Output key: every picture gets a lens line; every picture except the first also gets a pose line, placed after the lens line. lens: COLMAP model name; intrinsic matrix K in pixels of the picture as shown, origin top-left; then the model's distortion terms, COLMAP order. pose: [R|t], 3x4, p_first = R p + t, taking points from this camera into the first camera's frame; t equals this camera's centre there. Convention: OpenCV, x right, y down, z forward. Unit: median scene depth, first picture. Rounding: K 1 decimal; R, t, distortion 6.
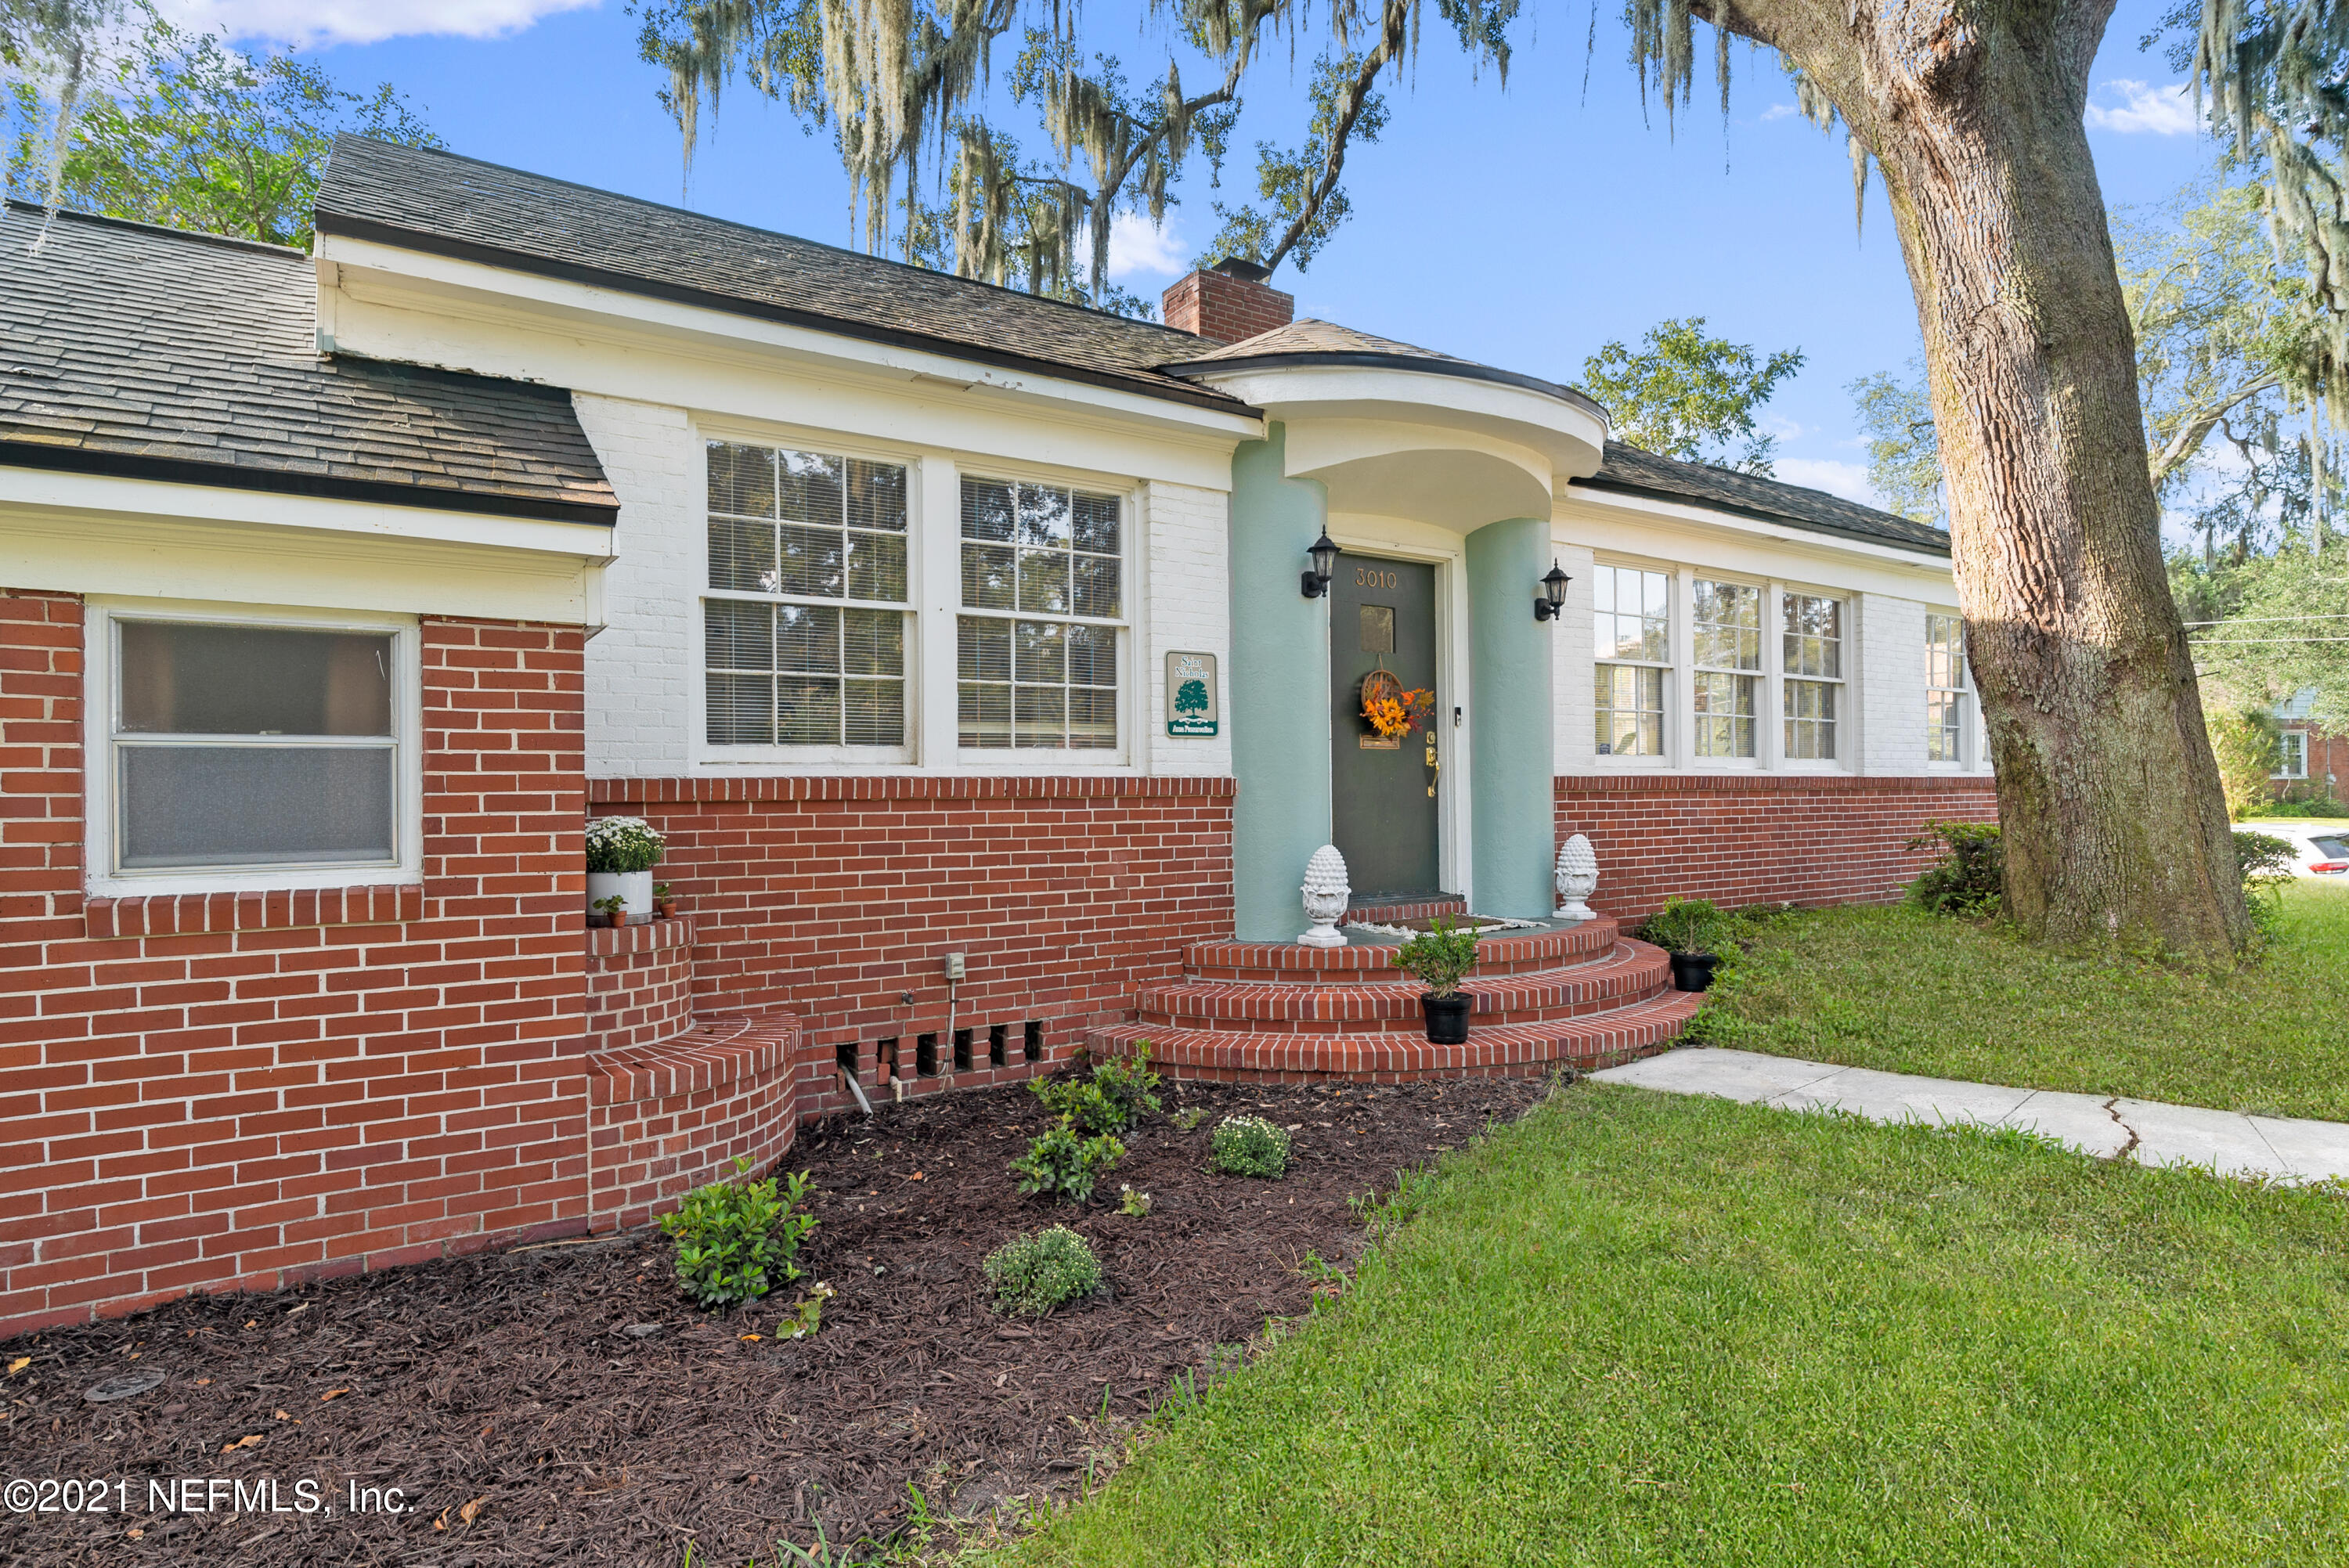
lens RADIAL K [[1243.7, 0, 1174.5], [0, 1243.7, 784.0], [0, 0, 1]] dist [-0.001957, -0.000290]
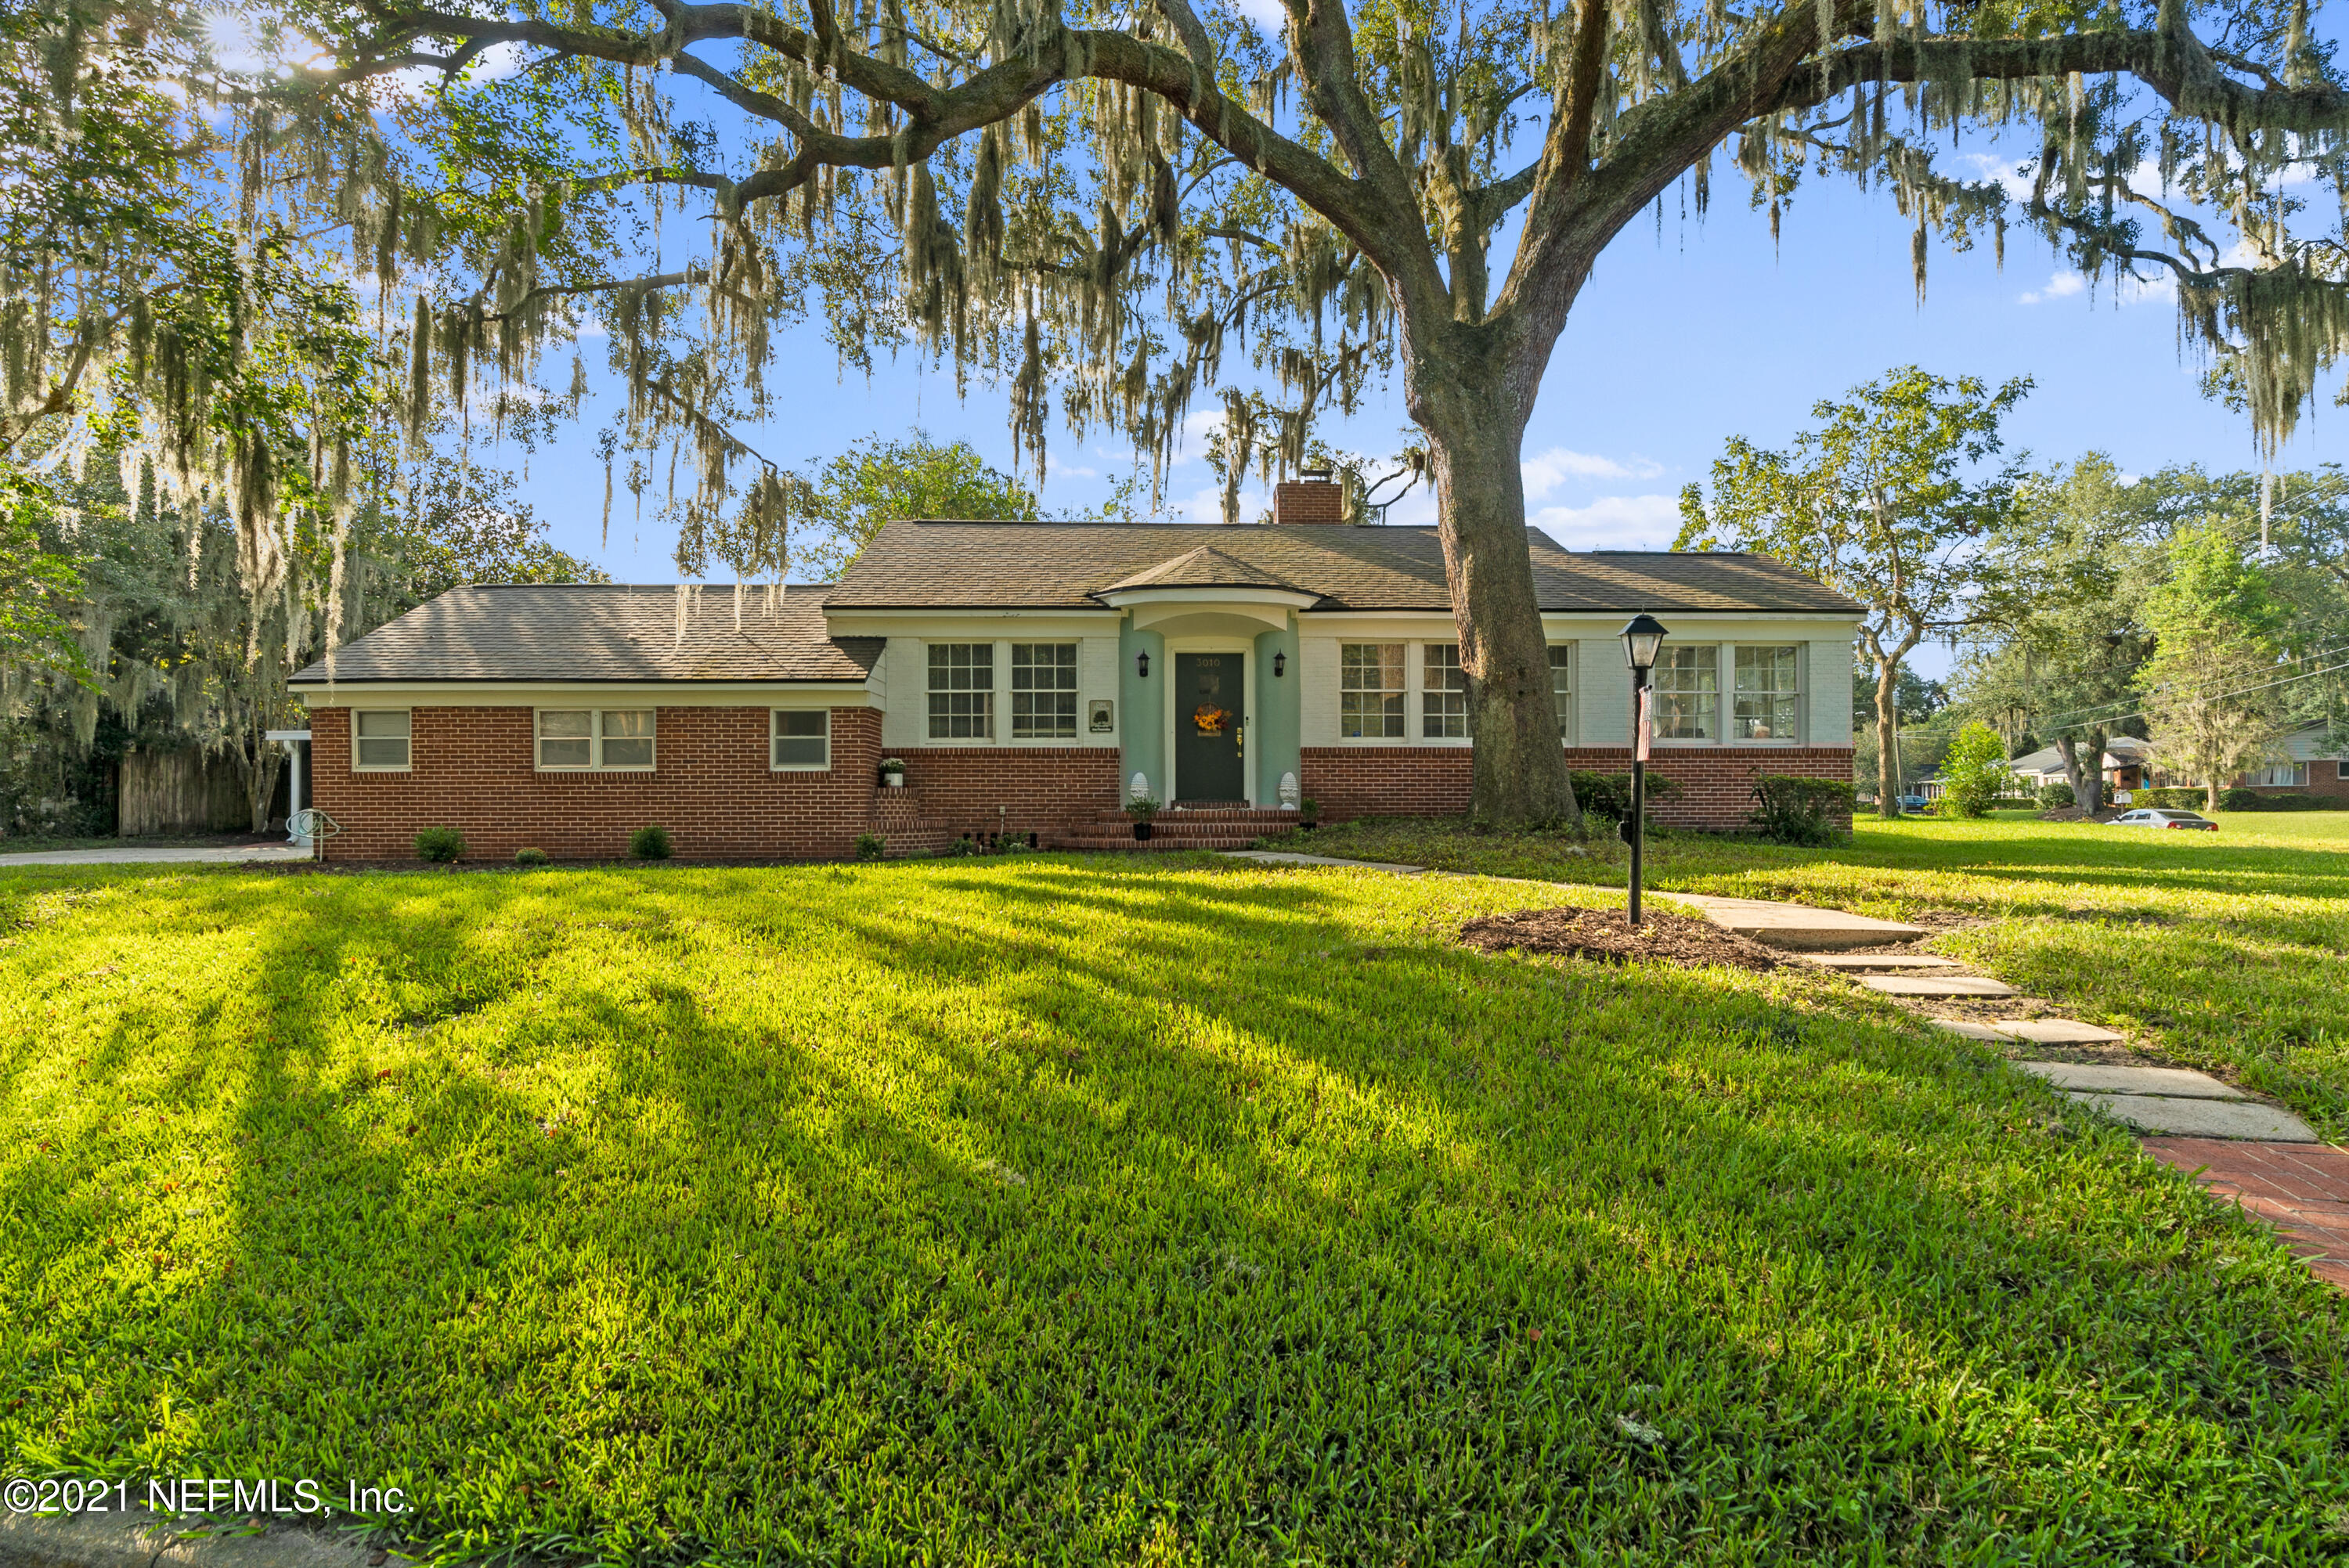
lens RADIAL K [[1165.1, 0, 1138.8], [0, 1165.1, 763.7], [0, 0, 1]] dist [0.003043, 0.000364]
pose [[0.839076, -0.010505, -0.543913, 1.530764], [-0.002546, 0.999727, -0.023235, 0.092323], [0.544008, 0.020881, 0.838820, -1.103891]]
